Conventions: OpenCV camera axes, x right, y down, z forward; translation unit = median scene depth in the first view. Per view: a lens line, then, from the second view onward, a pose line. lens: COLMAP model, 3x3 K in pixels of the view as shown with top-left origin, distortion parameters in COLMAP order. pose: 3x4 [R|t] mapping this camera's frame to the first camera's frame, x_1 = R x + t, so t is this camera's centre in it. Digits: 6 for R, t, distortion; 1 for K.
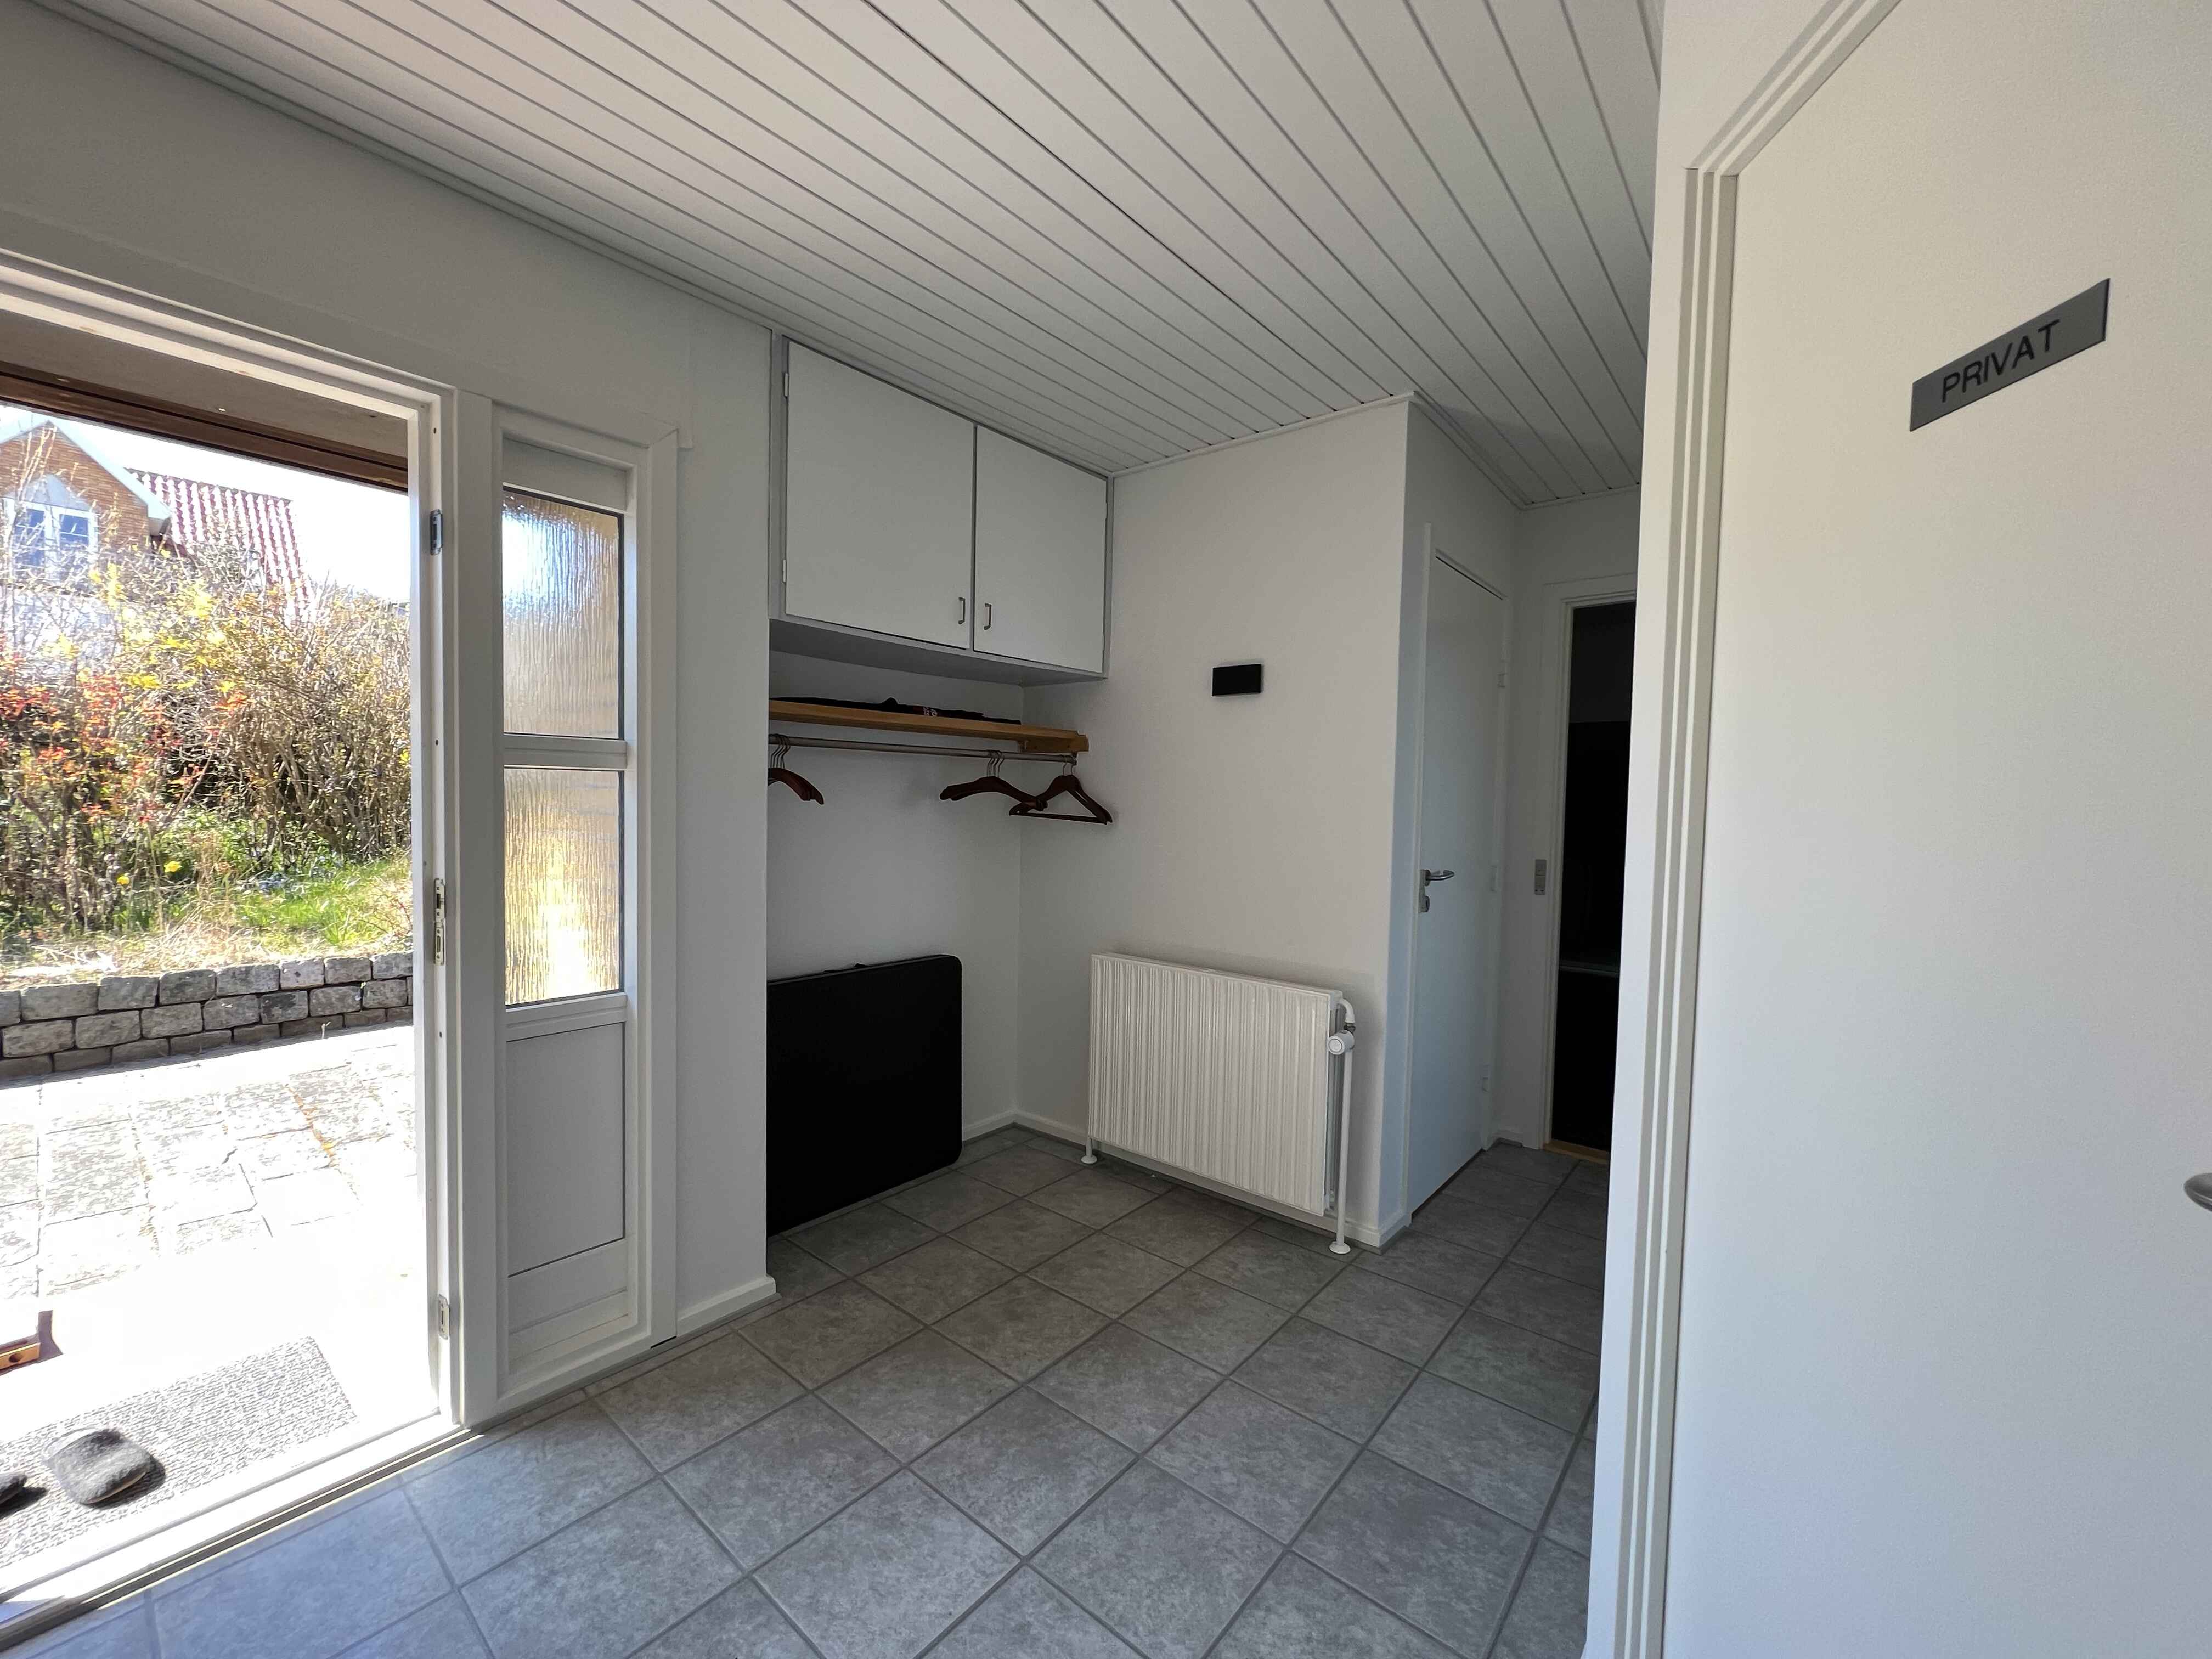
lens RADIAL K [[888.6, 0, 1116.2], [0, 888.6, 831.4], [0, 0, 1]] dist [-0.002679, 0.000113]
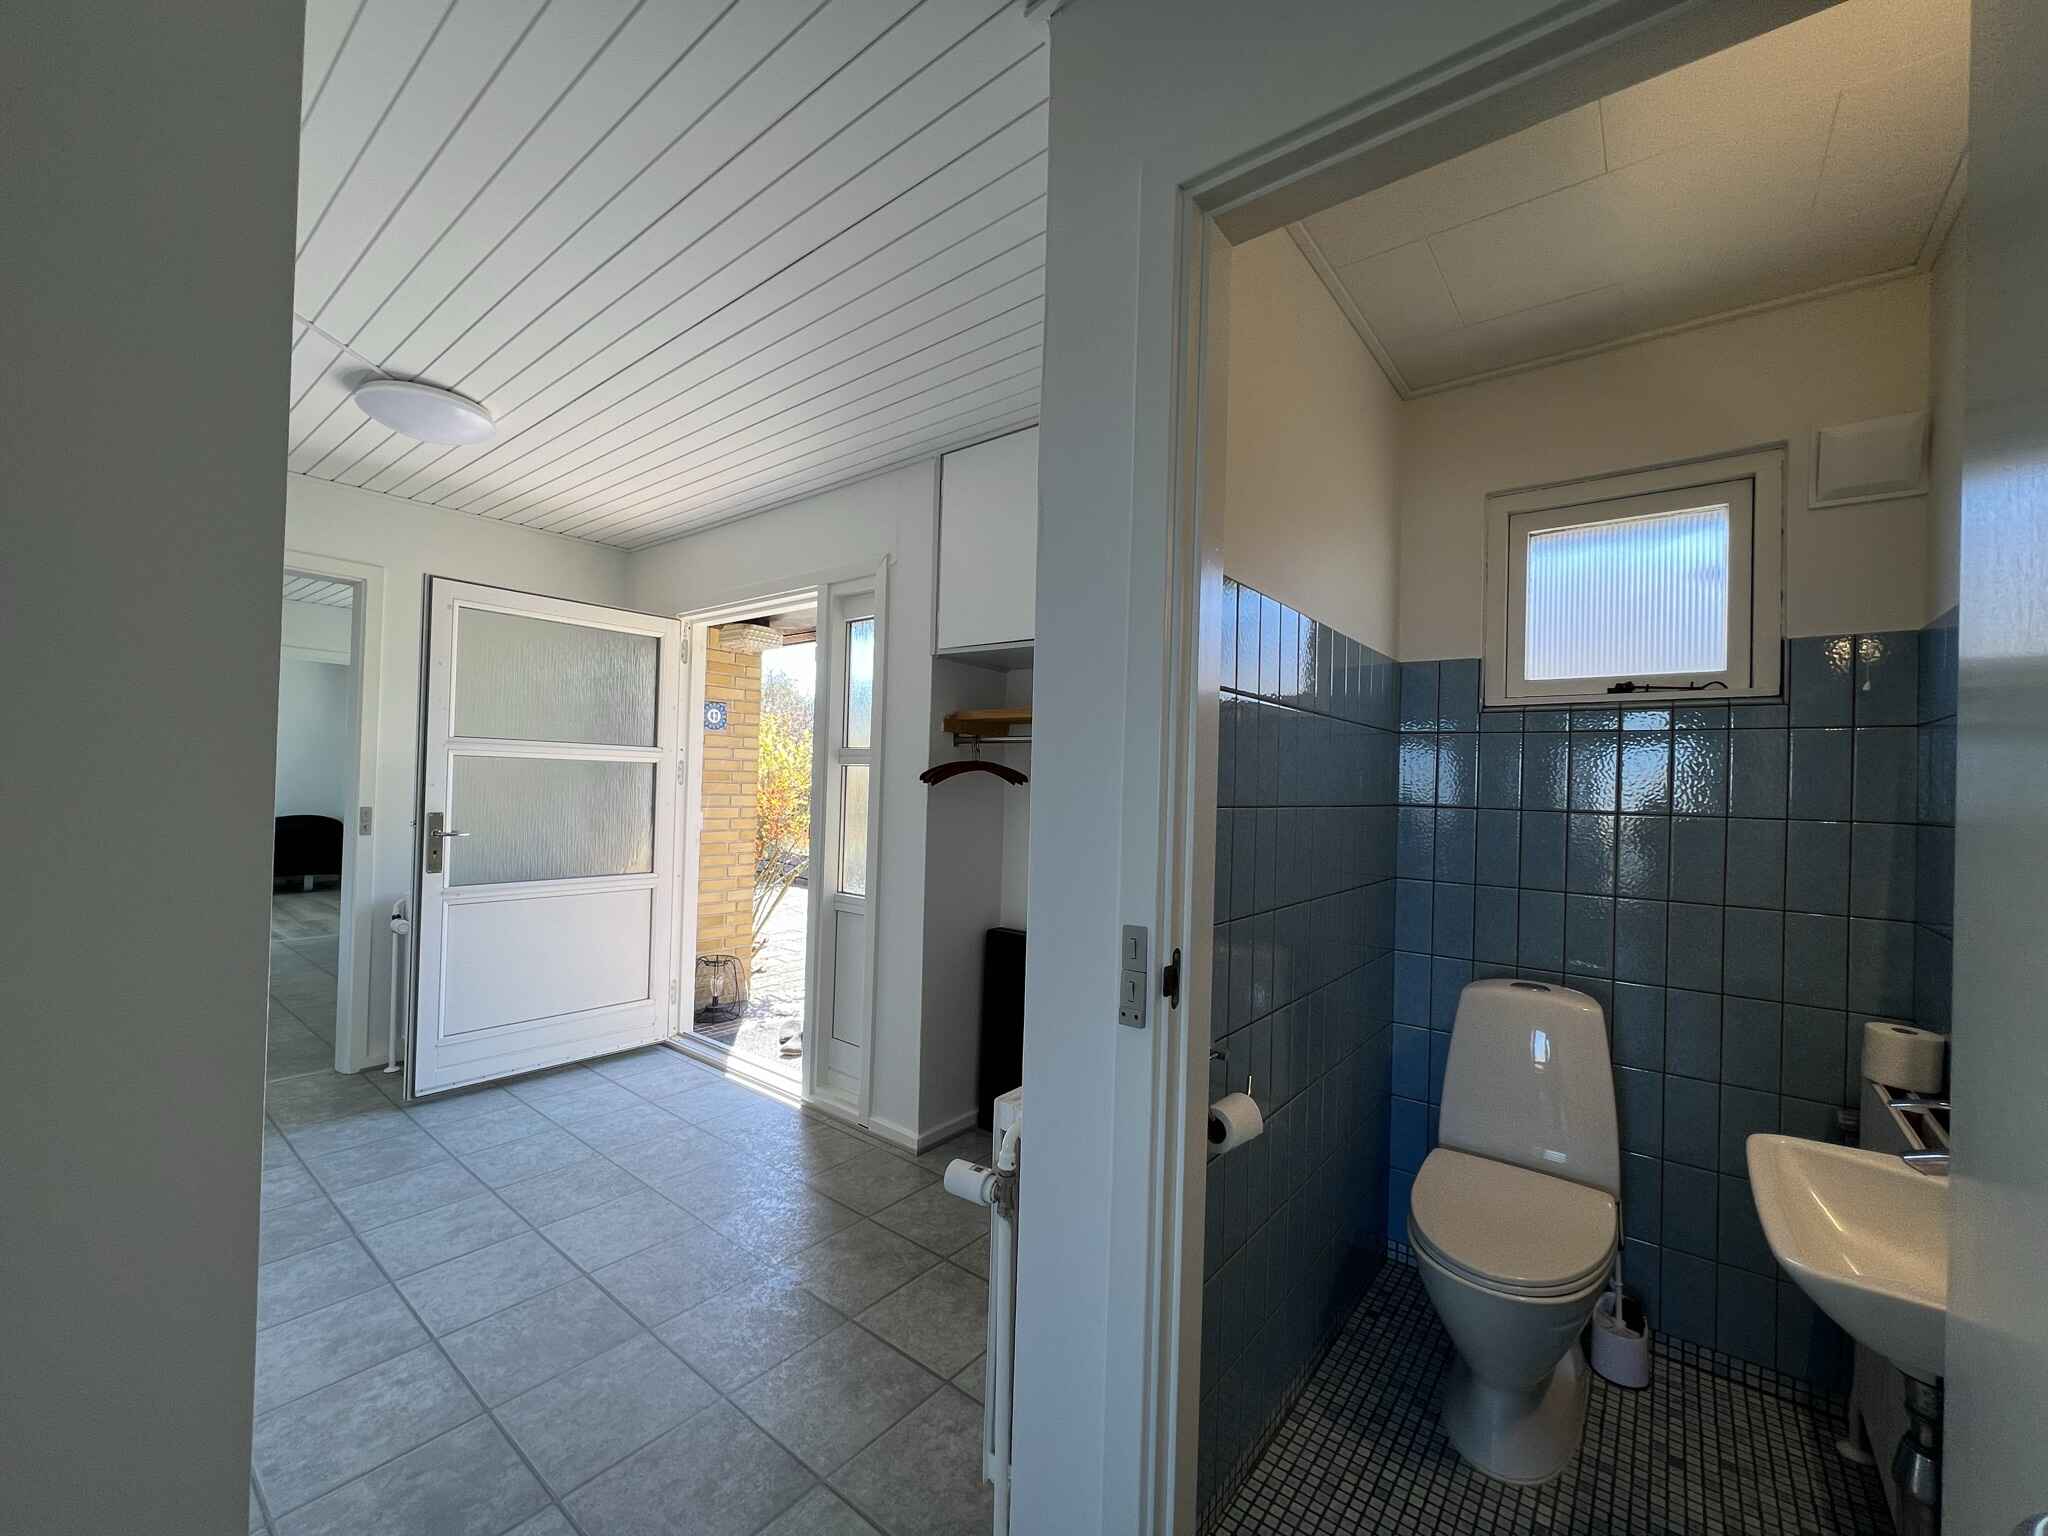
lens RADIAL K [[822.8, 0, 1032.1], [0, 822.8, 776.6], [0, 0, 1]] dist [-0.002679, 0.000113]
pose [[0.026325, -0.023981, -0.999366, 1.071588], [-0.073041, 0.996994, -0.025849, -0.032322], [0.996981, 0.073675, 0.024494, 1.335704]]
